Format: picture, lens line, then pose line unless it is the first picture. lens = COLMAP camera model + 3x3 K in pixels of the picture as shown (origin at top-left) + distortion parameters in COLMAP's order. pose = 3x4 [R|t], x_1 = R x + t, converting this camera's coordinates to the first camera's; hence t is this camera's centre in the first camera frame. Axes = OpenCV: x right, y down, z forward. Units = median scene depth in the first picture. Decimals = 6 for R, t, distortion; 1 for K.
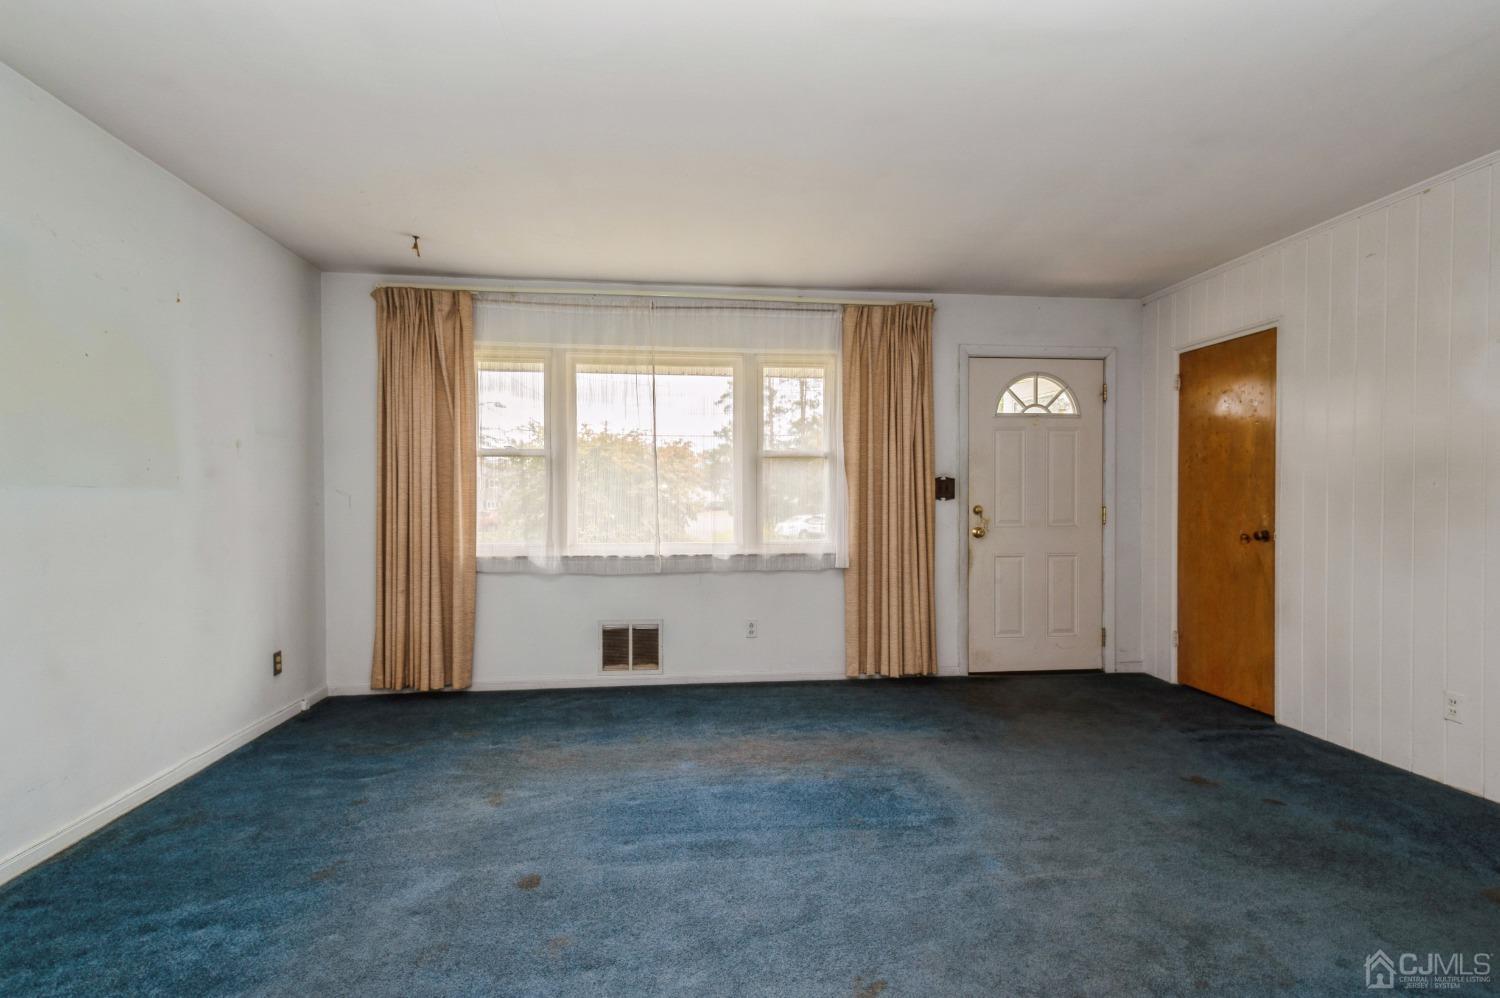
lens RADIAL K [[720.9, 0, 750.6], [0, 720.9, 513.3], [0, 0, 1]] dist [0.014877, -0.005177]
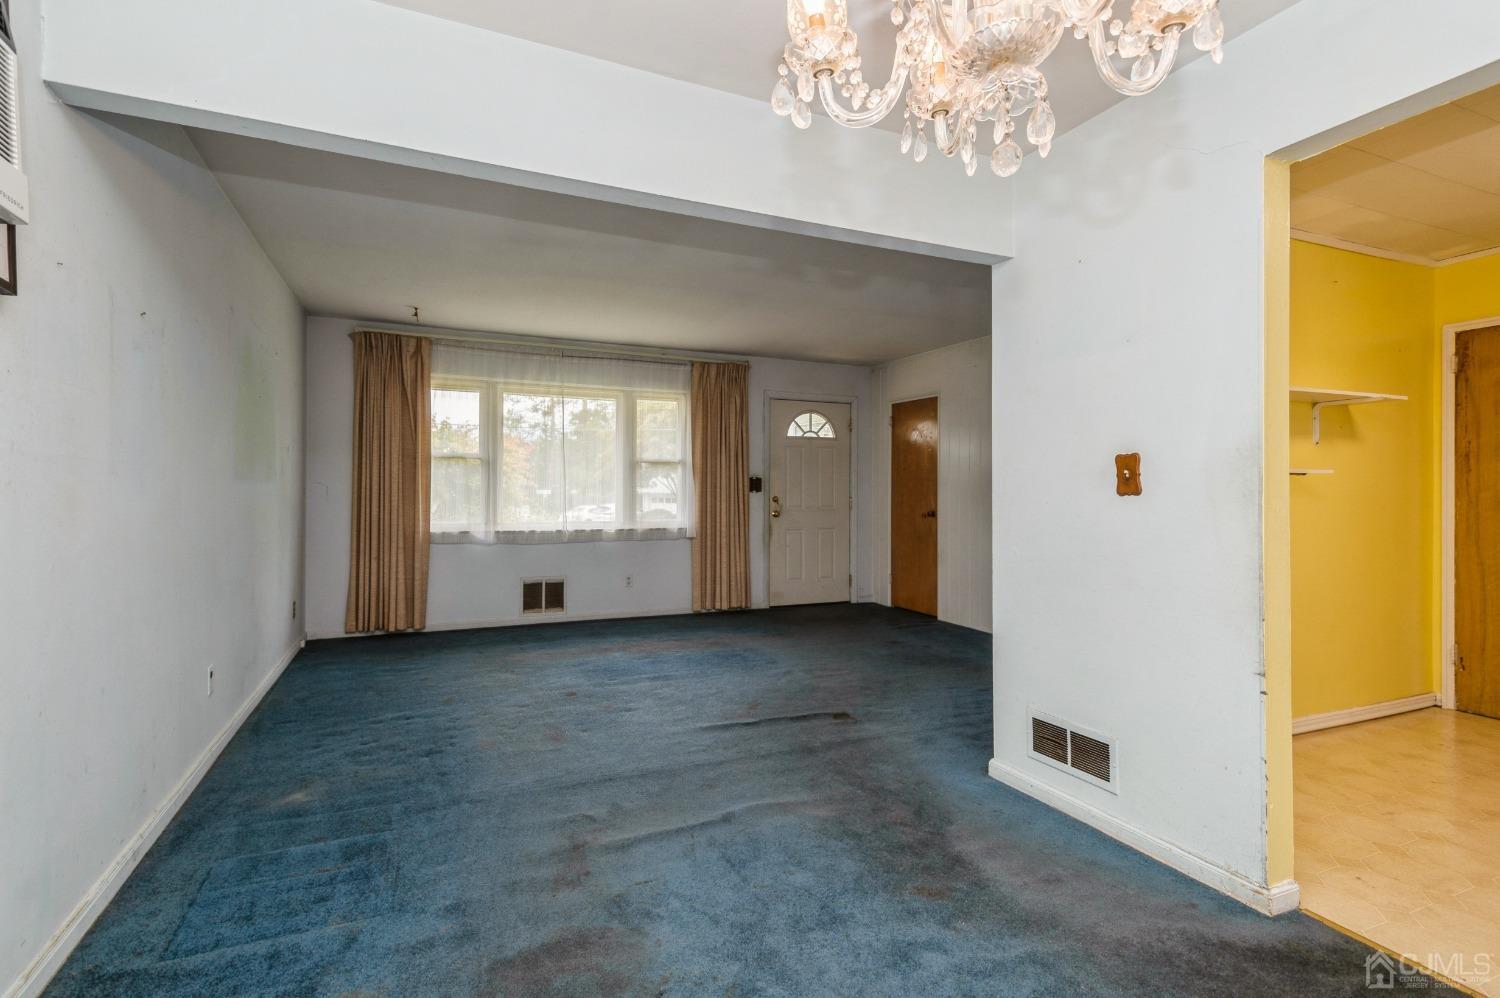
lens RADIAL K [[720.9, 0, 753.2], [0, 720.9, 498.9], [0, 0, 1]] dist [0.014877, -0.005177]
pose [[0.950565, 0.003166, 0.310510, -0.217199], [-0.000750, 0.999969, -0.007901, 0.007811], [-0.310525, 0.007278, 0.950537, -0.463495]]
